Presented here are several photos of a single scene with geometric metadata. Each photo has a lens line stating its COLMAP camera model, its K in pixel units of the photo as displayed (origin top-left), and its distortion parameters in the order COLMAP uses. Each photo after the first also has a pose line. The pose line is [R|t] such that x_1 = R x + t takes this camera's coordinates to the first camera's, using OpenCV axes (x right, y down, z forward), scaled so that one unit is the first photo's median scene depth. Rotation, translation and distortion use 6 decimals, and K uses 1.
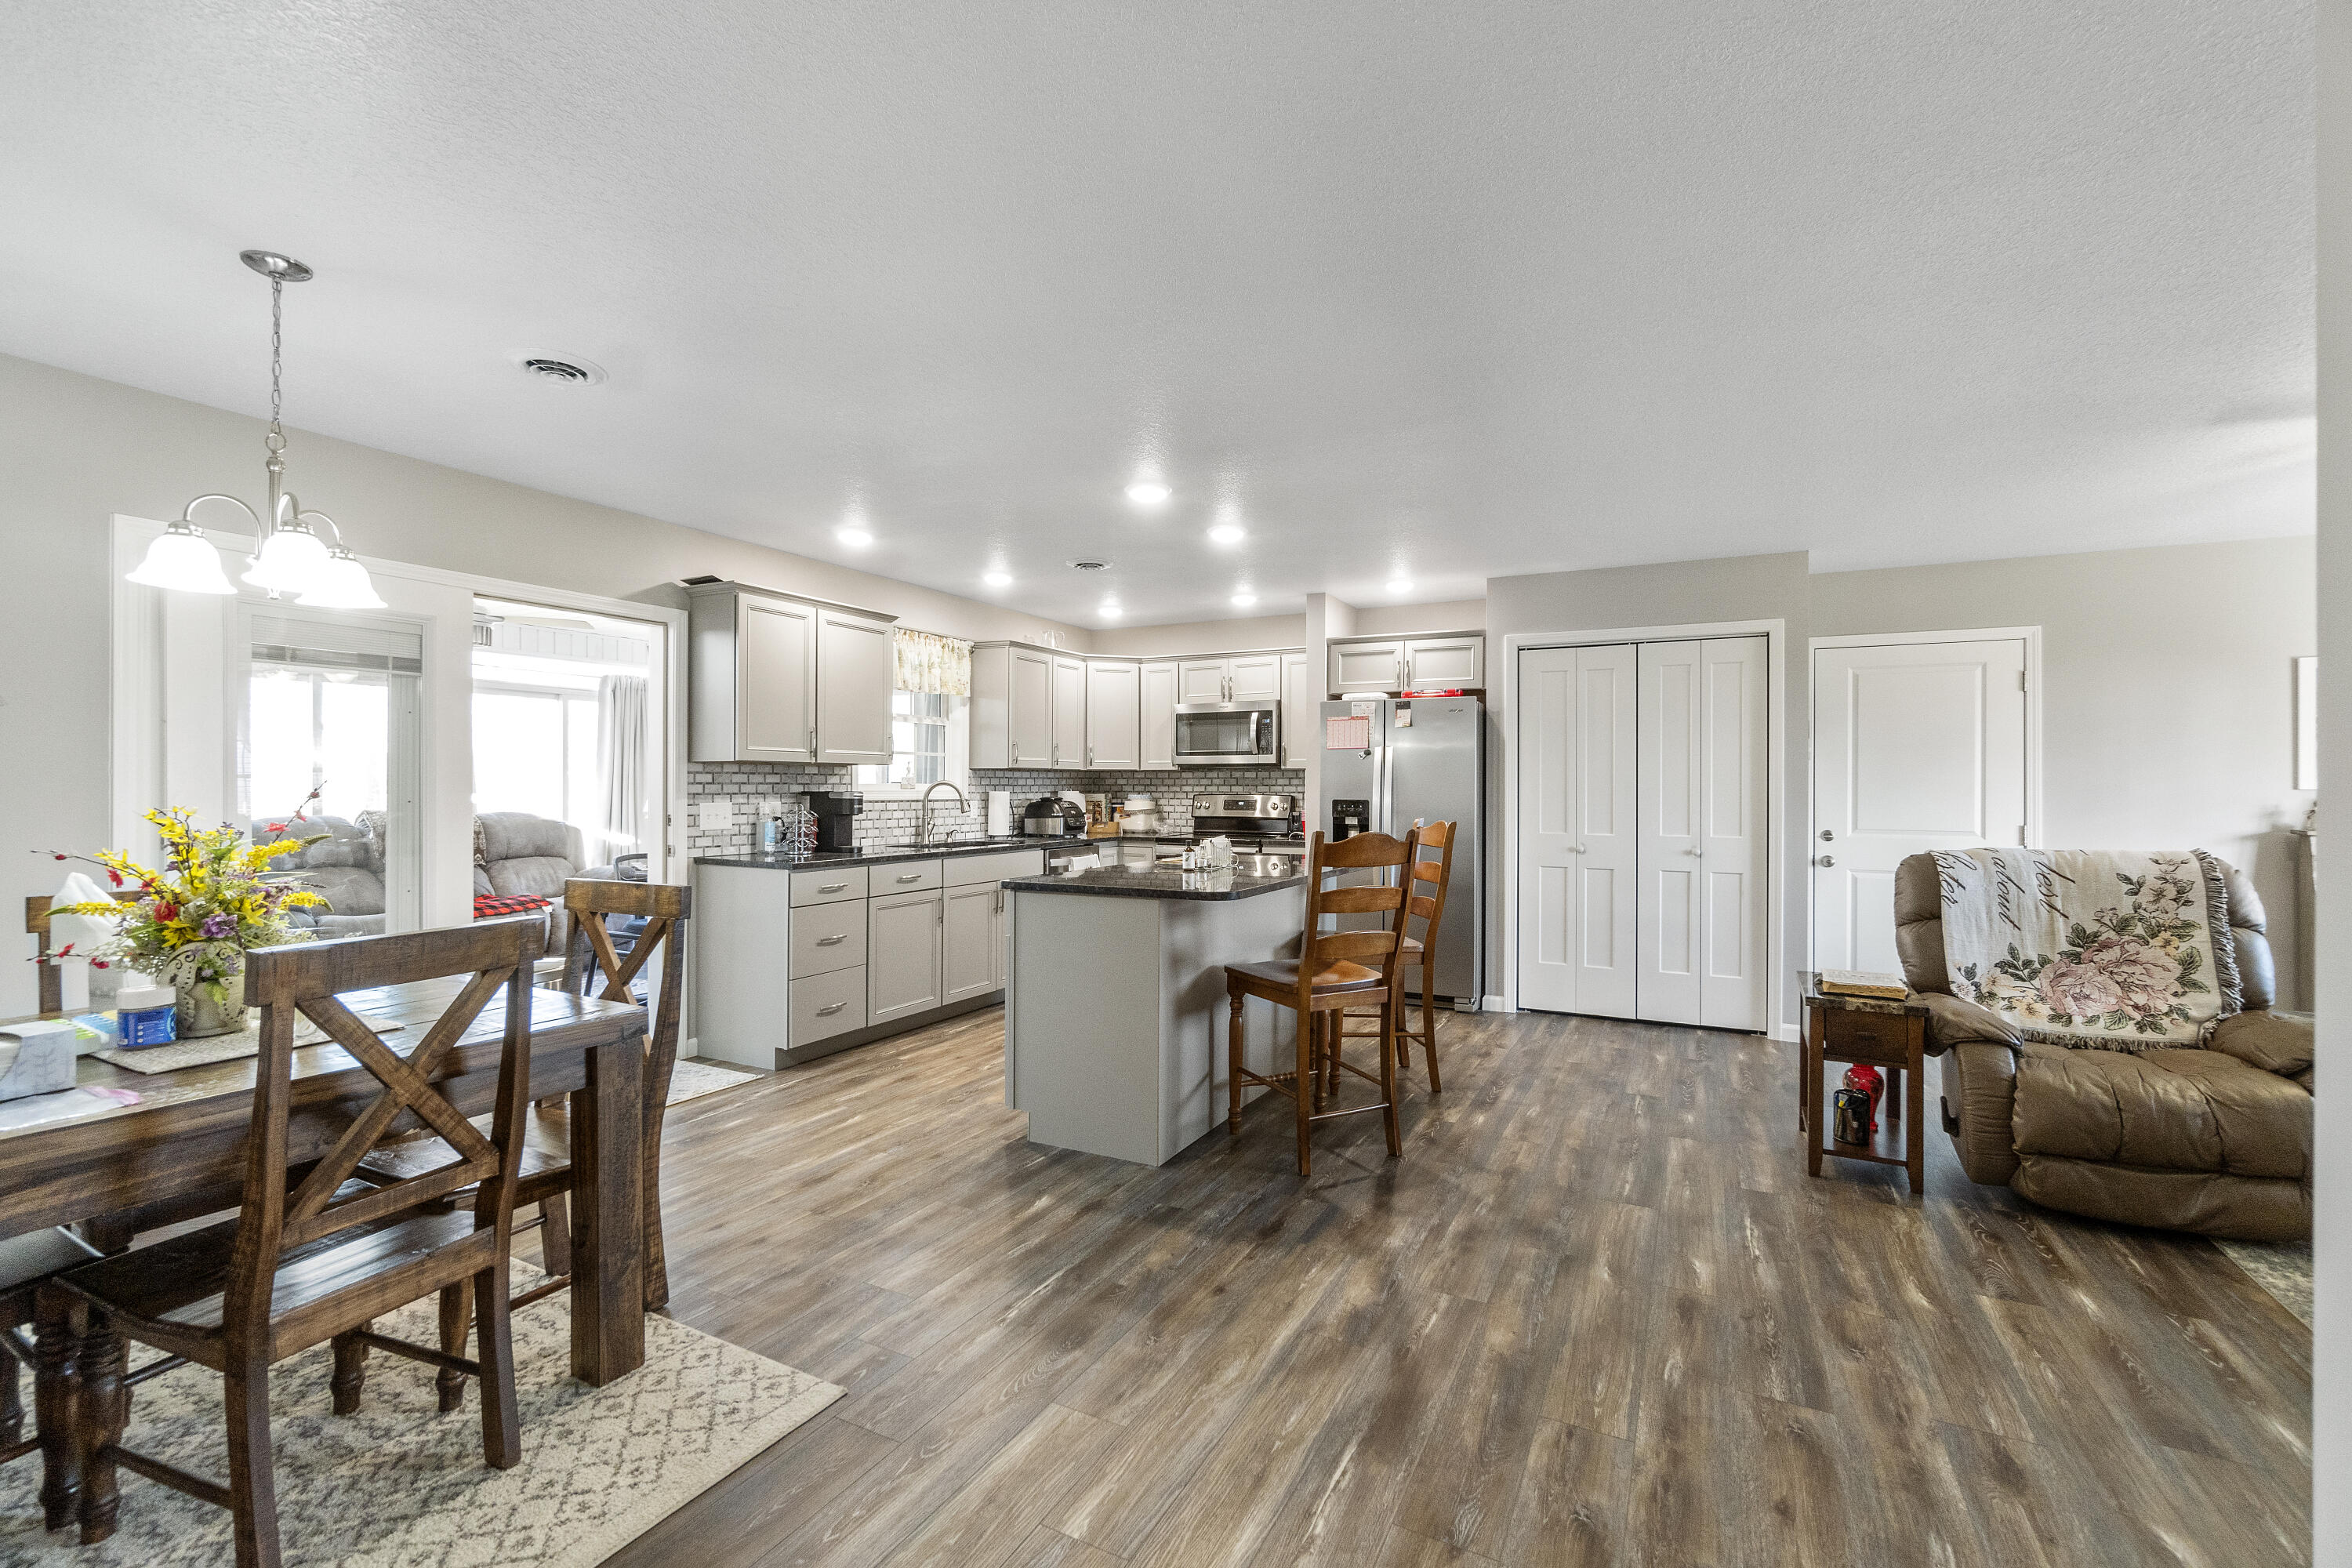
lens RADIAL K [[1025.1, 0, 1165.6], [0, 1025.1, 772.4], [0, 0, 1]] dist [-0.005489, 0.002283]
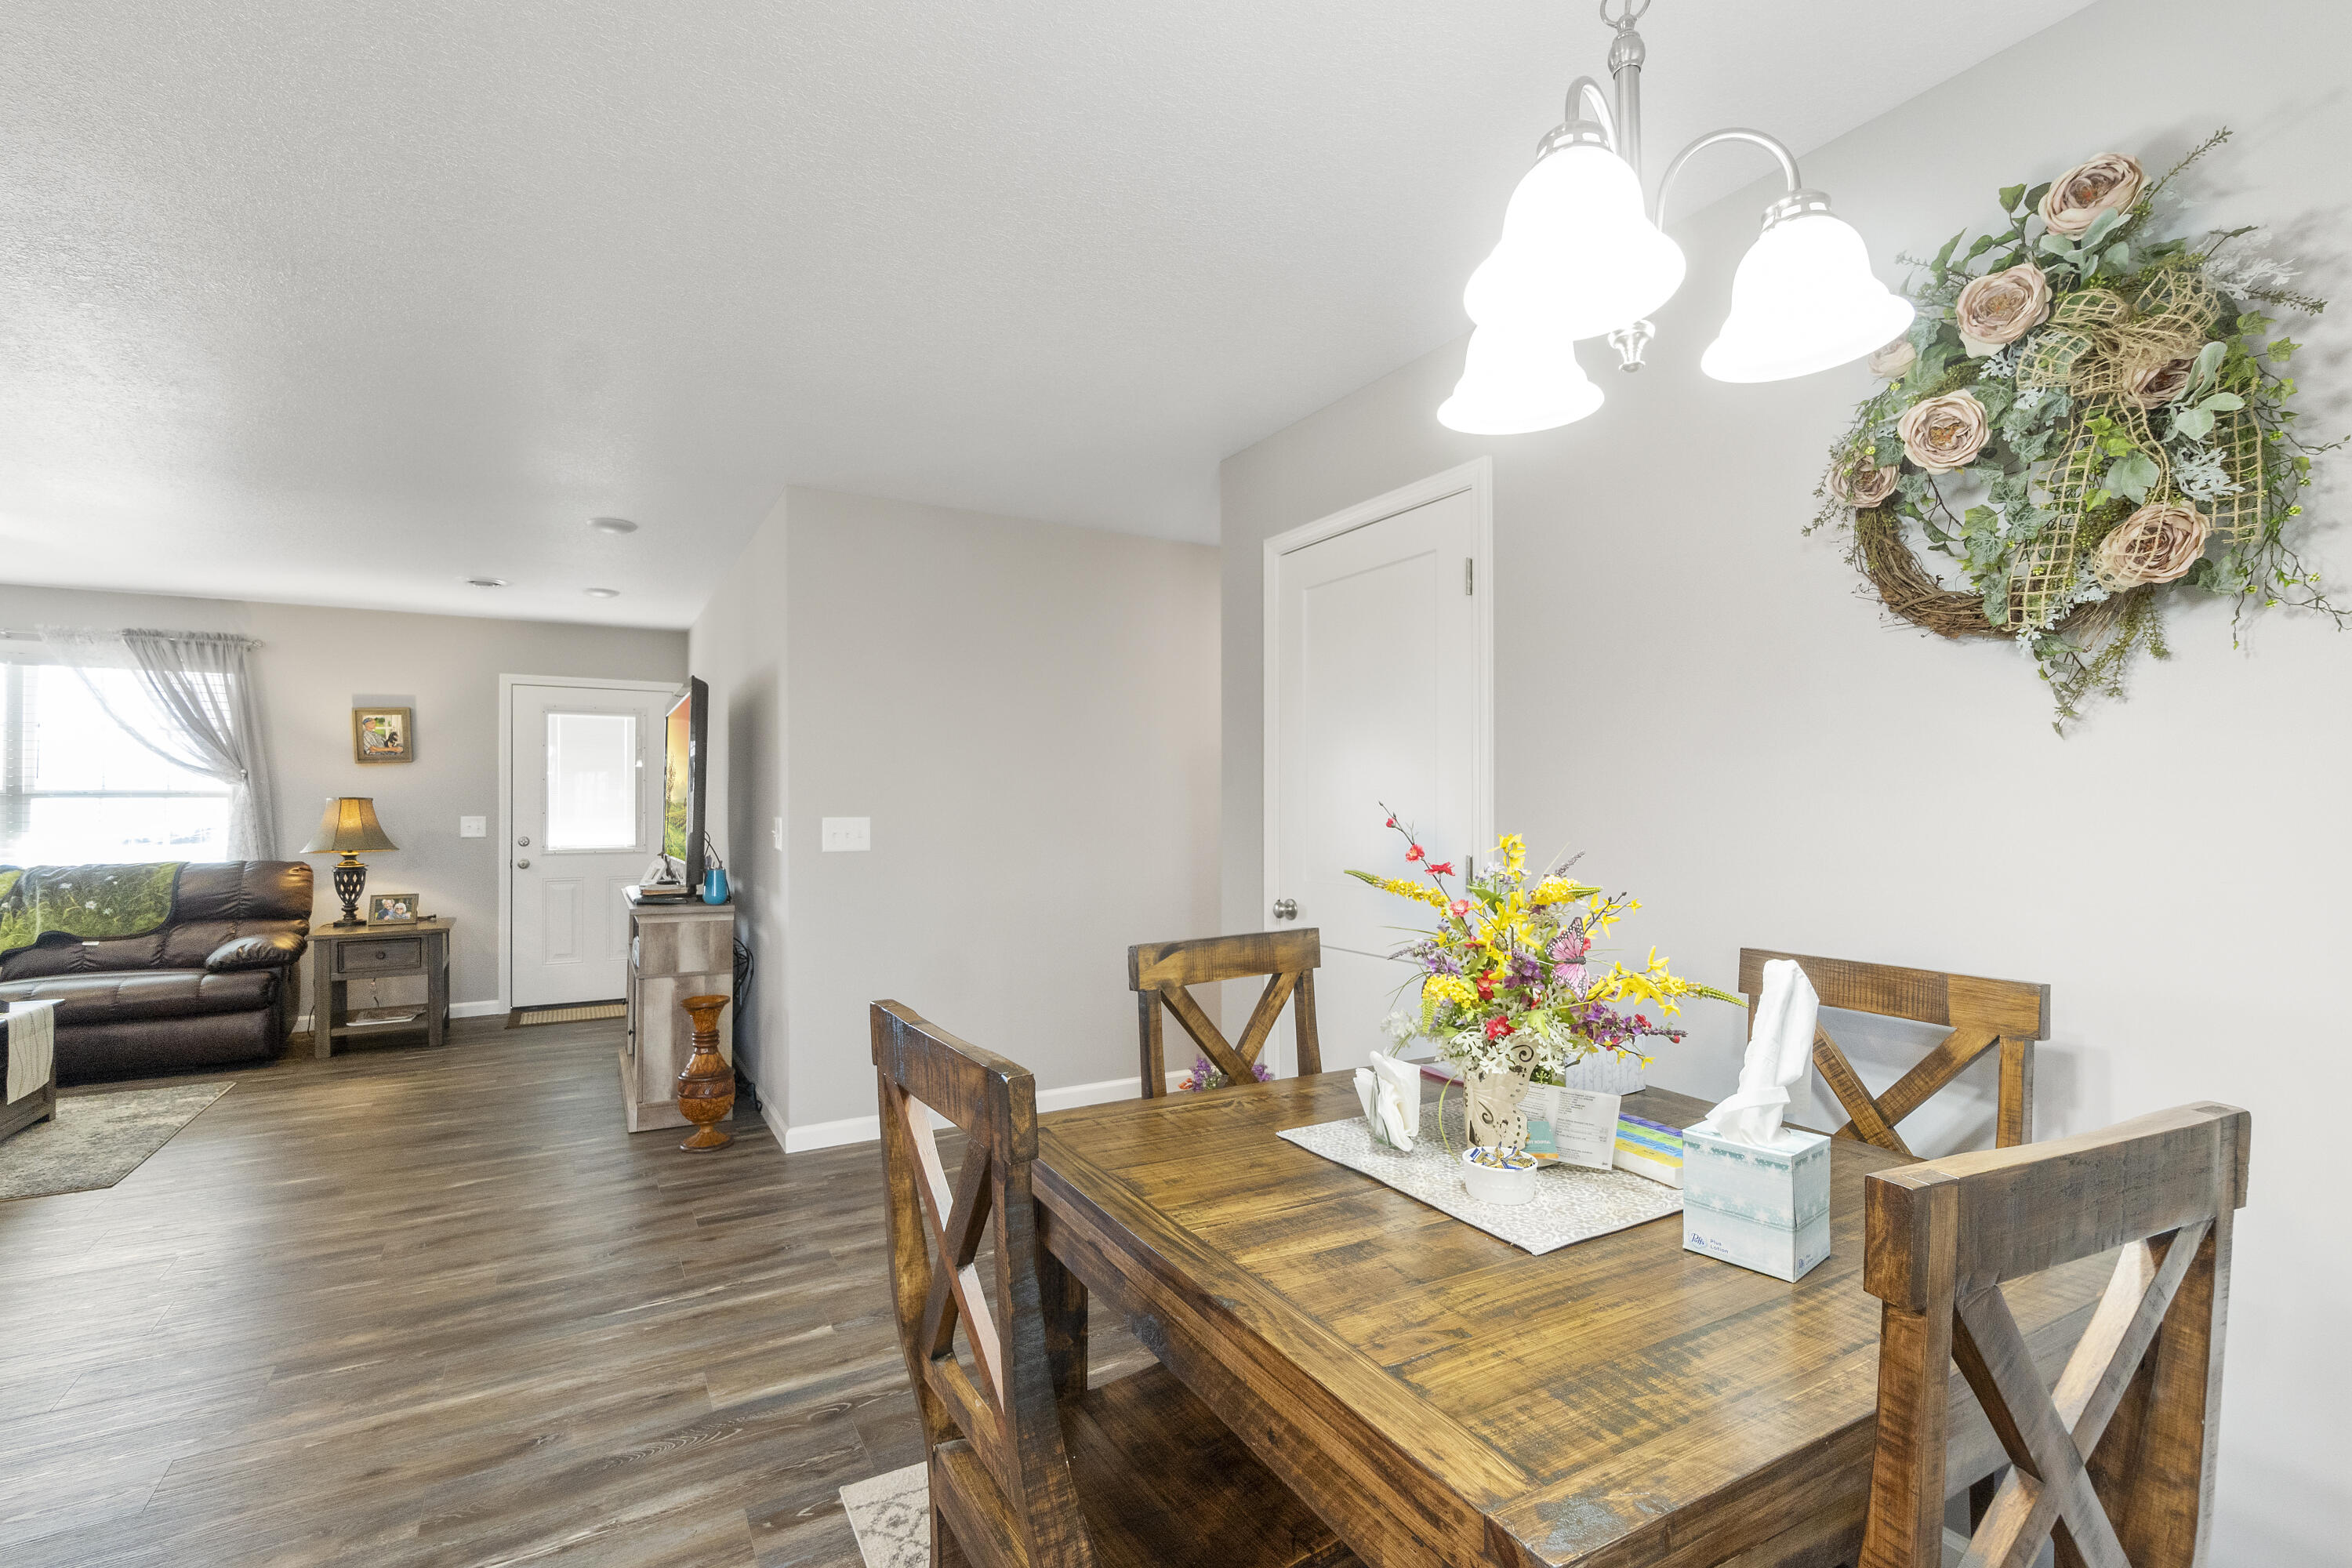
lens RADIAL K [[1025.1, 0, 1157.1], [0, 1025.1, 809.3], [0, 0, 1]] dist [-0.005489, 0.002283]
pose [[-0.838358, -0.000578, 0.545120, -0.468134], [-0.006263, 0.999944, -0.008572, 0.006434], [-0.545084, -0.010600, -0.838314, 0.717171]]
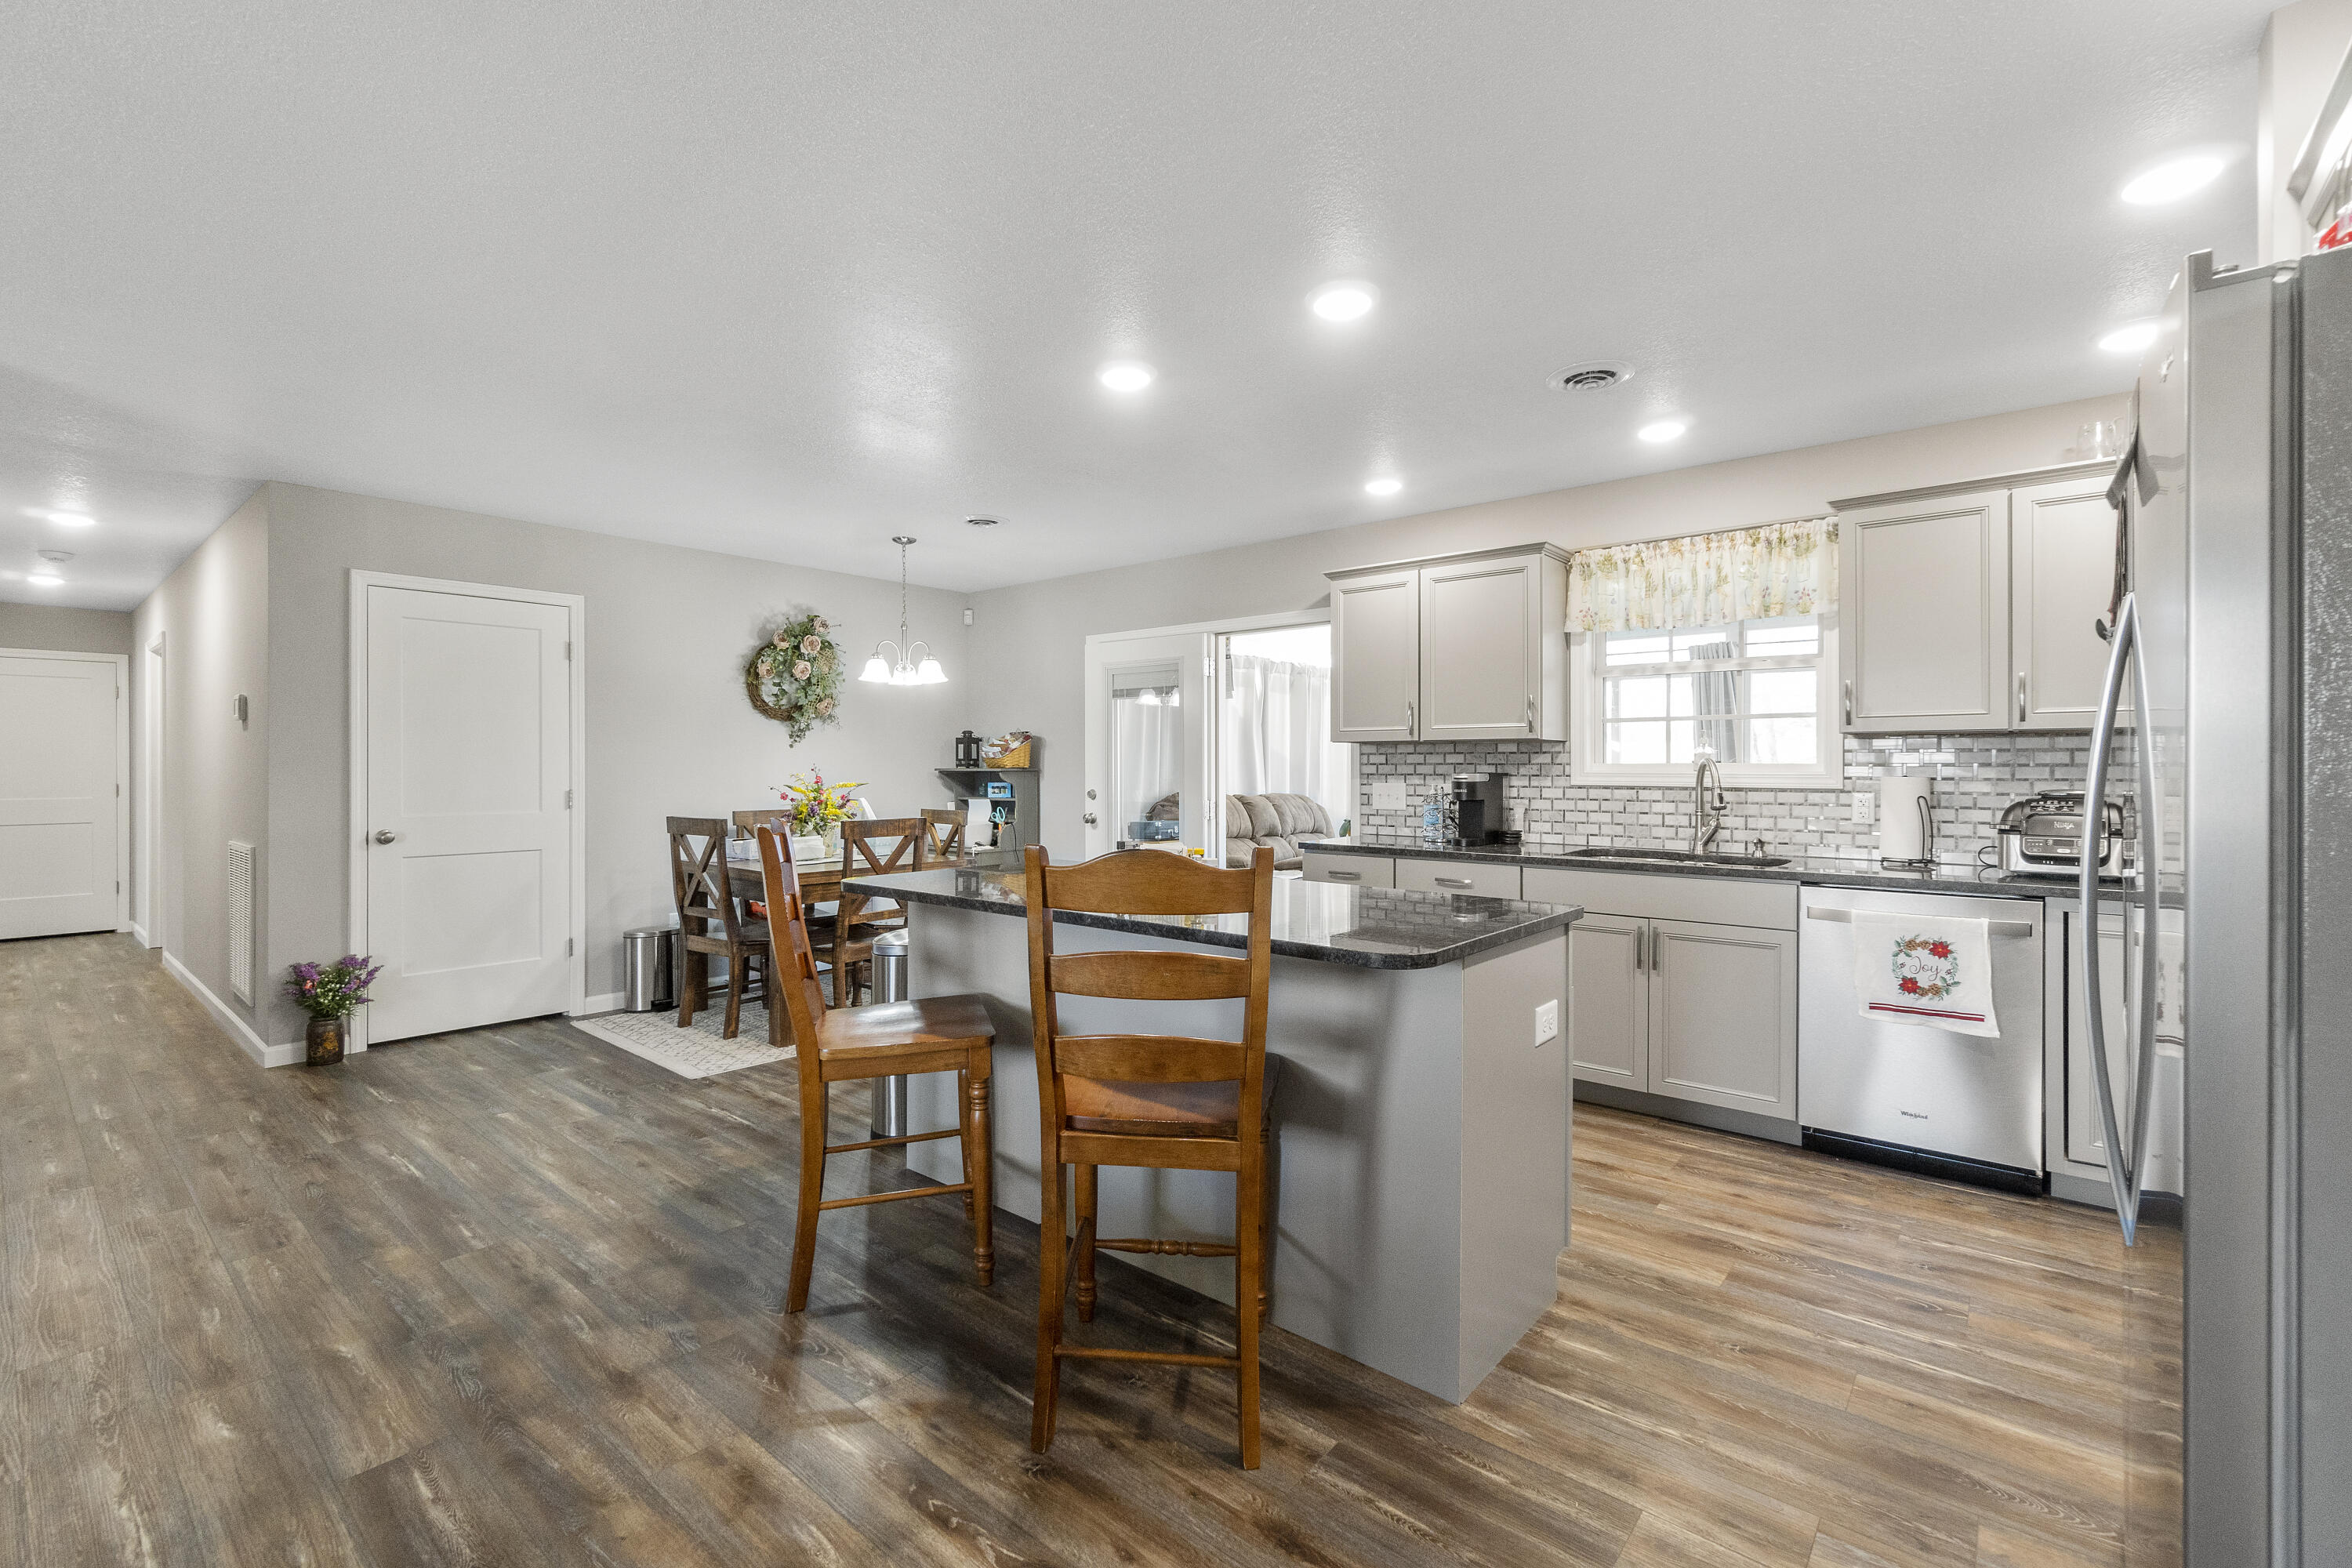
lens RADIAL K [[1025.1, 0, 1187.8], [0, 1025.1, 773.8], [0, 0, 1]] dist [-0.005489, 0.002283]
pose [[-0.213314, 0.005049, -0.976971, 0.617824], [0.013241, 0.999910, 0.002276, 0.015843], [0.976894, -0.012451, -0.213361, 1.046836]]
